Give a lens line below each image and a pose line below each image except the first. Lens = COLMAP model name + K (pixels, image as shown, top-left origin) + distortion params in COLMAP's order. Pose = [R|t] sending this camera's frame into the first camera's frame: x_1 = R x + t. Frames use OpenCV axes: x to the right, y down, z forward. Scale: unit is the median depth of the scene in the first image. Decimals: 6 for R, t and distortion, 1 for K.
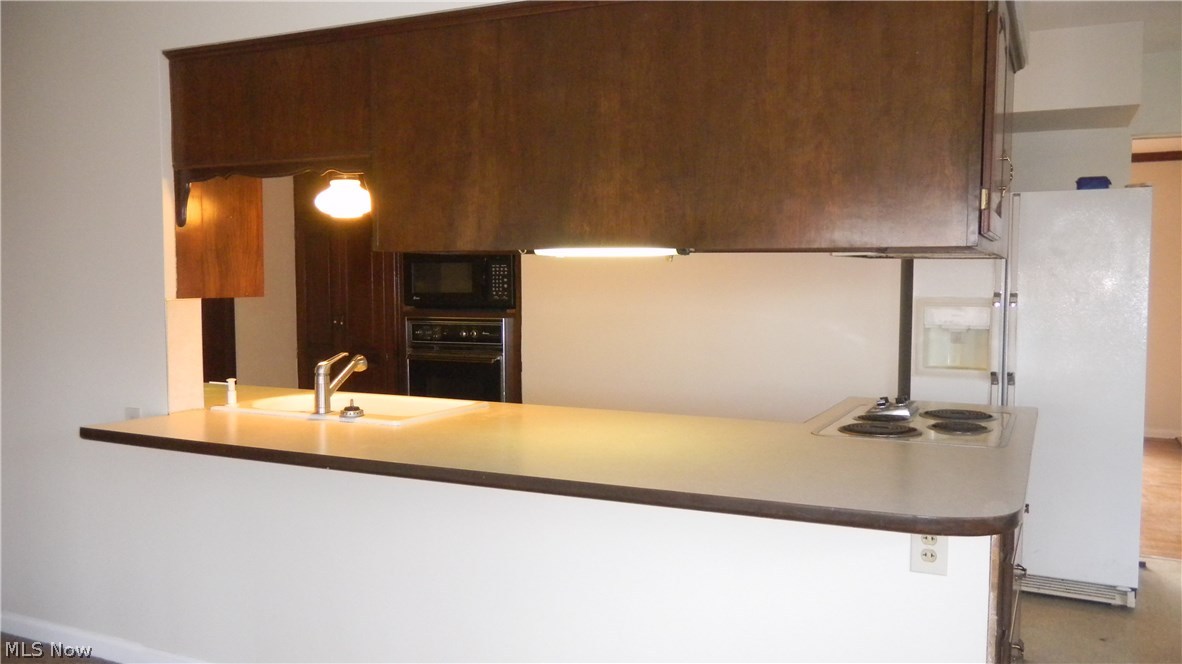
lens RADIAL K [[948.3, 0, 599.6], [0, 948.3, 339.3], [0, 0, 1]] dist [-0.004003, -0.004126]
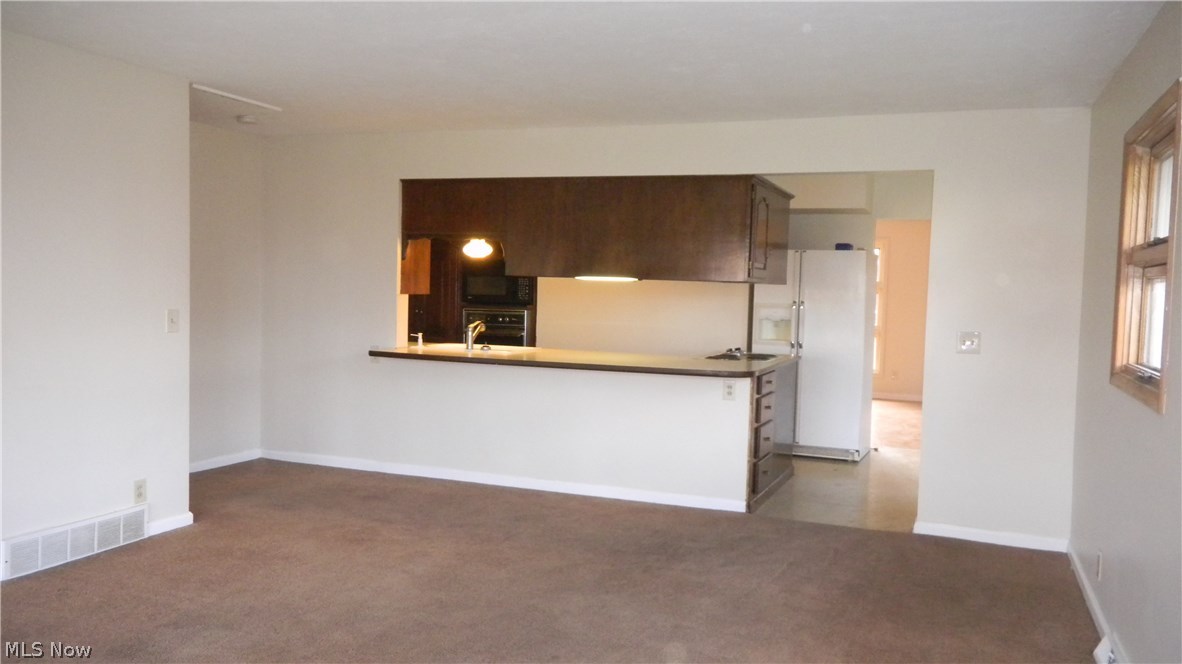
lens RADIAL K [[948.3, 0, 586.3], [0, 948.3, 329.5], [0, 0, 1]] dist [-0.004003, -0.004126]
pose [[0.997769, 0.021507, 0.063196, -0.133056], [-0.020360, 0.999617, -0.018731, 0.055500], [-0.063574, 0.017403, 0.997825, -0.936114]]
